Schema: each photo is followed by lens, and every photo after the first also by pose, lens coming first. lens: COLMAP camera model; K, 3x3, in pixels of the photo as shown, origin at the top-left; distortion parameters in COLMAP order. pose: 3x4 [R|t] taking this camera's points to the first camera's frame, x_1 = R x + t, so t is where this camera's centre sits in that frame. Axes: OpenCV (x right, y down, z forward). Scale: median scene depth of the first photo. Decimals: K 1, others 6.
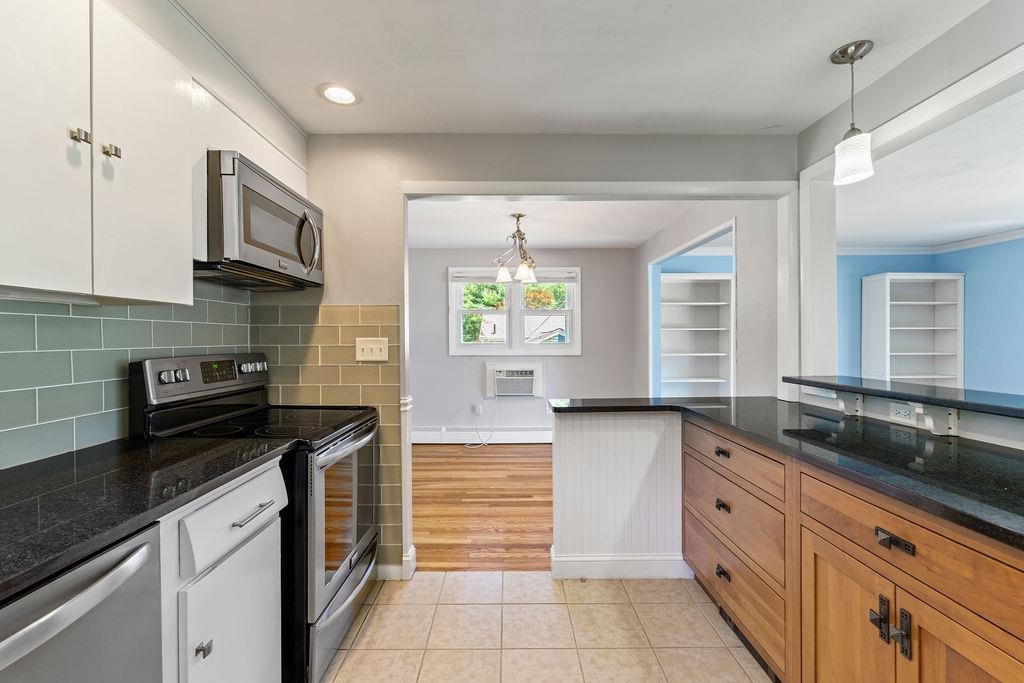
lens RADIAL K [[446.9, 0, 512.5], [0, 446.9, 340.6], [0, 0, 1]] dist [-0.004033, 0.001133]
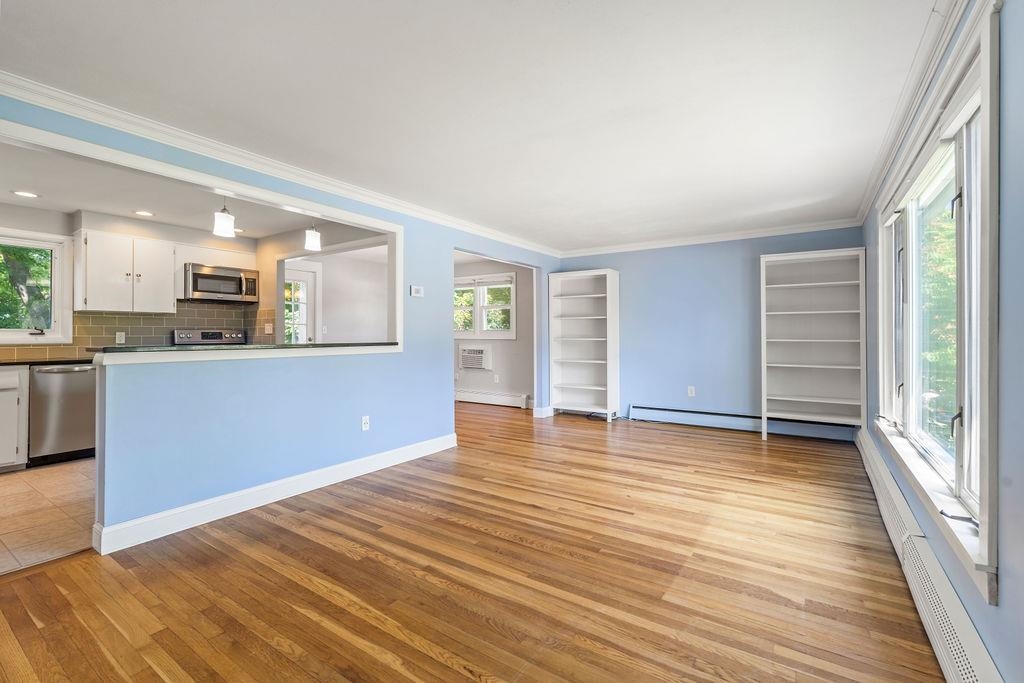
lens RADIAL K [[452.5, 0, 509.2], [0, 452.5, 331.2], [0, 0, 1]] dist [0.000379, 0.000061]
pose [[0.824040, -0.000968, -0.566531, 2.017061], [-0.003570, 0.999970, -0.006900, 0.041714], [0.566521, 0.007708, 0.824011, -0.214475]]
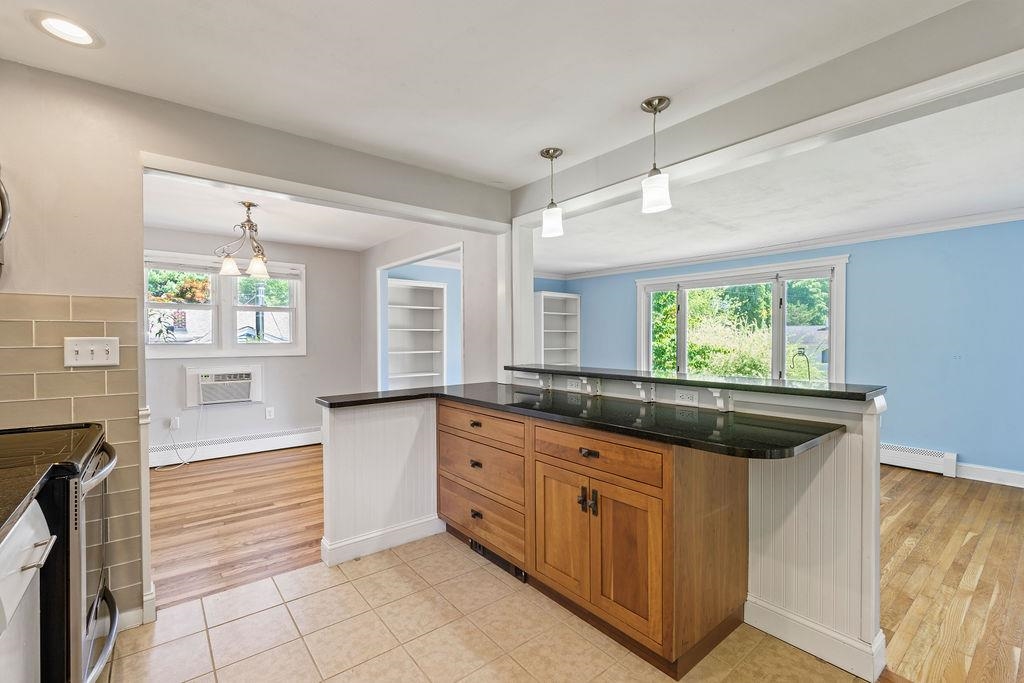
lens RADIAL K [[446.9, 0, 512.5], [0, 446.9, 340.6], [0, 0, 1]] dist [-0.004033, 0.001133]
pose [[0.785128, -0.002818, 0.619327, -0.218065], [0.001779, 0.999996, 0.002295, -0.000561], [-0.619331, -0.000700, 0.785130, -0.093279]]
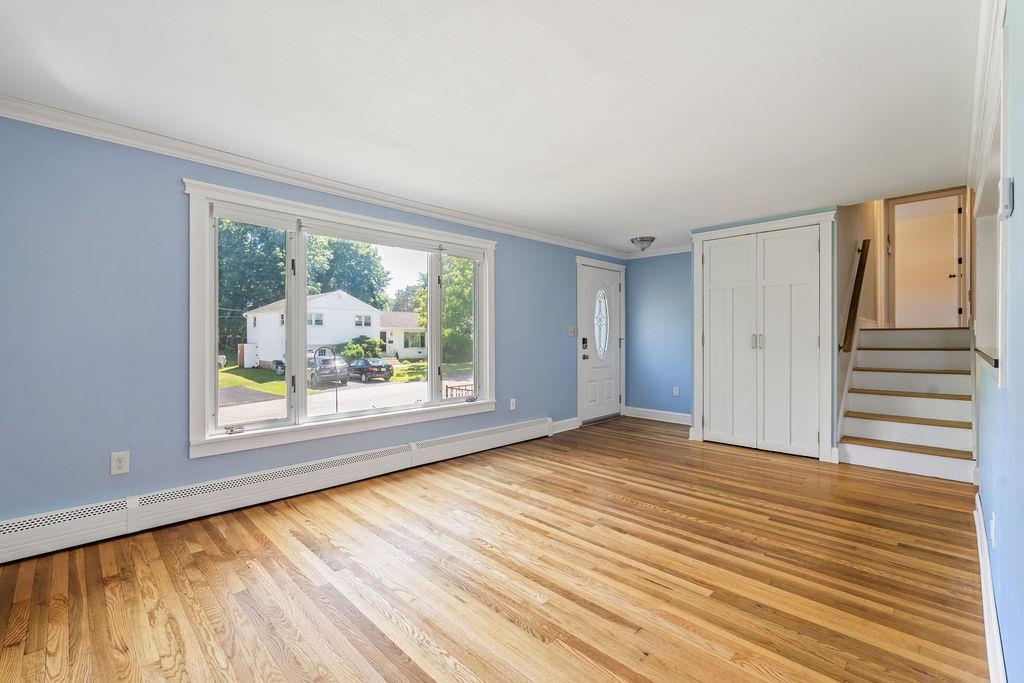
lens RADIAL K [[446.9, 0, 512.5], [0, 446.9, 340.6], [0, 0, 1]] dist [-0.004033, 0.001133]
pose [[-0.704695, -0.002313, 0.709507, 0.738204], [0.005011, 0.999954, 0.008237, 0.039206], [-0.709493, 0.009360, -0.704651, 1.876254]]
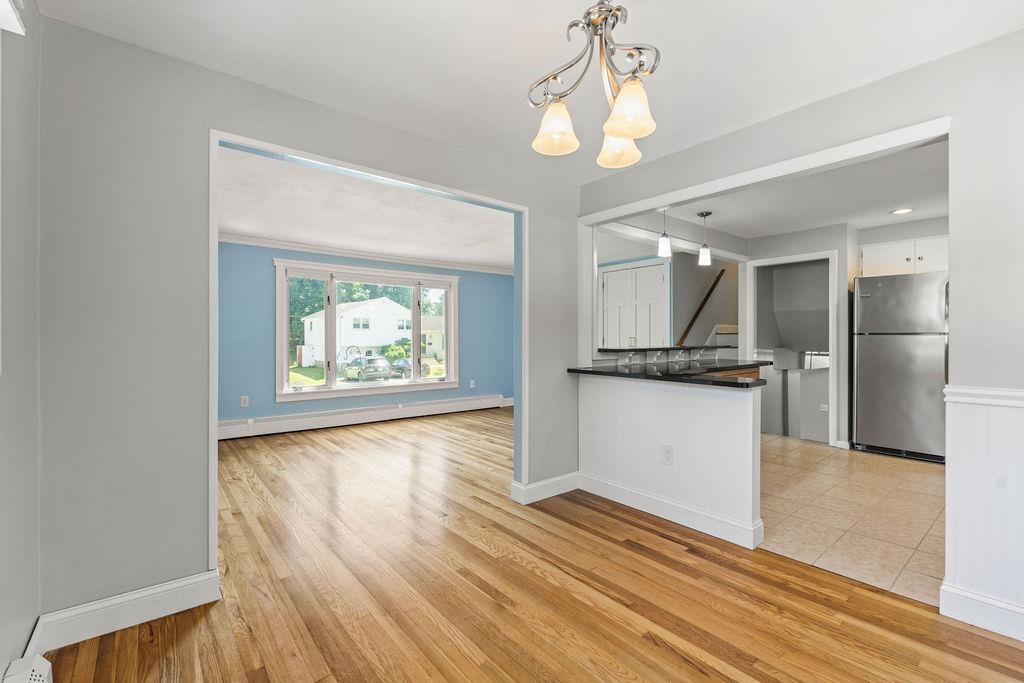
lens RADIAL K [[448.0, 0, 512.0], [0, 448.0, 341.5], [0, 0, 1]] dist [-0.002582, -0.000276]
pose [[-0.627999, 0.000258, 0.778214, -0.369475], [0.006397, 0.999968, 0.004831, 0.041894], [-0.778188, 0.008012, -0.627980, 2.149932]]
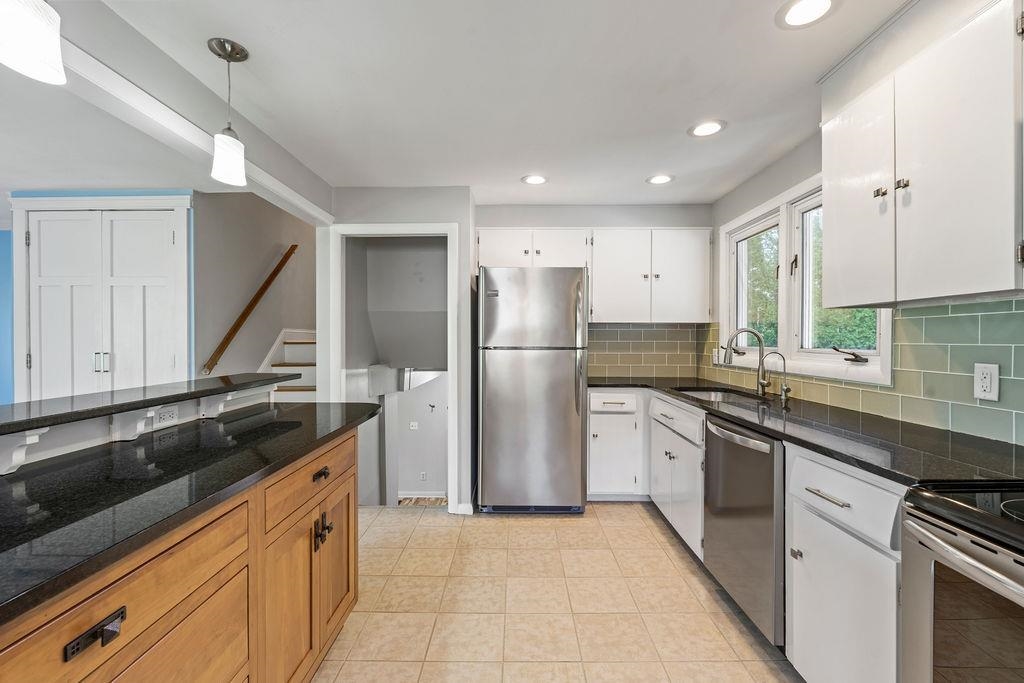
lens RADIAL K [[448.0, 0, 512.0], [0, 448.0, 341.5], [0, 0, 1]] dist [-0.002582, -0.000276]
pose [[-0.999833, 0.005728, 0.017370, 0.082337], [0.005878, 0.999946, 0.008587, -0.003259], [-0.017320, 0.008688, -0.999812, 1.127408]]
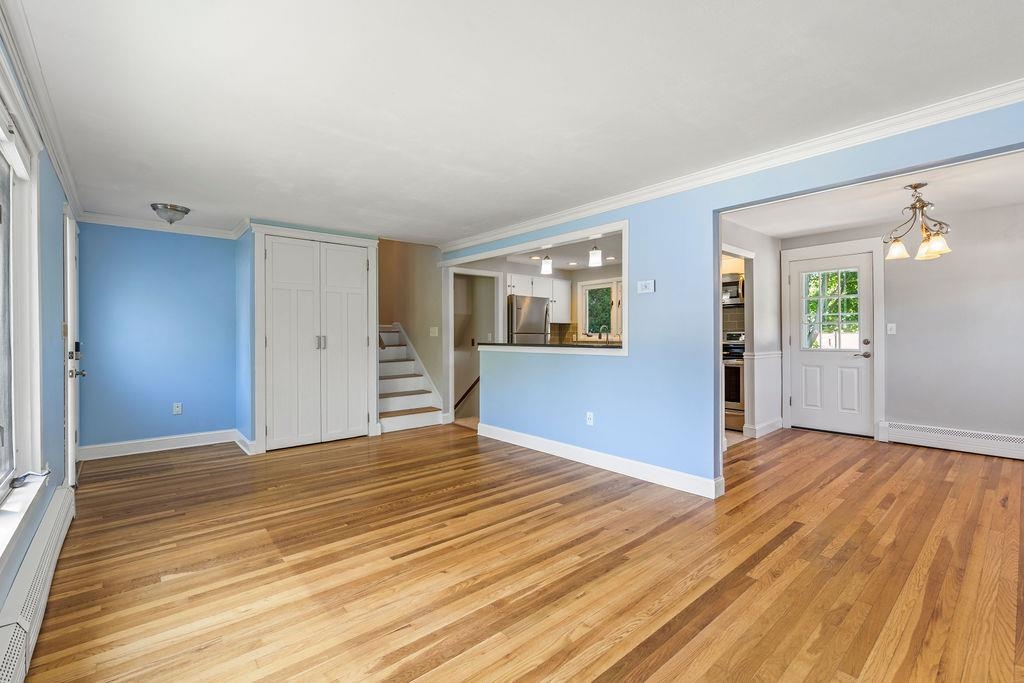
lens RADIAL K [[448.0, 0, 512.0], [0, 448.0, 341.5], [0, 0, 1]] dist [-0.002582, -0.000276]
pose [[-0.759625, 0.014917, -0.650190, 2.034582], [0.005578, 0.999850, 0.016422, 0.030959], [0.650337, 0.008847, -0.759594, 1.918282]]
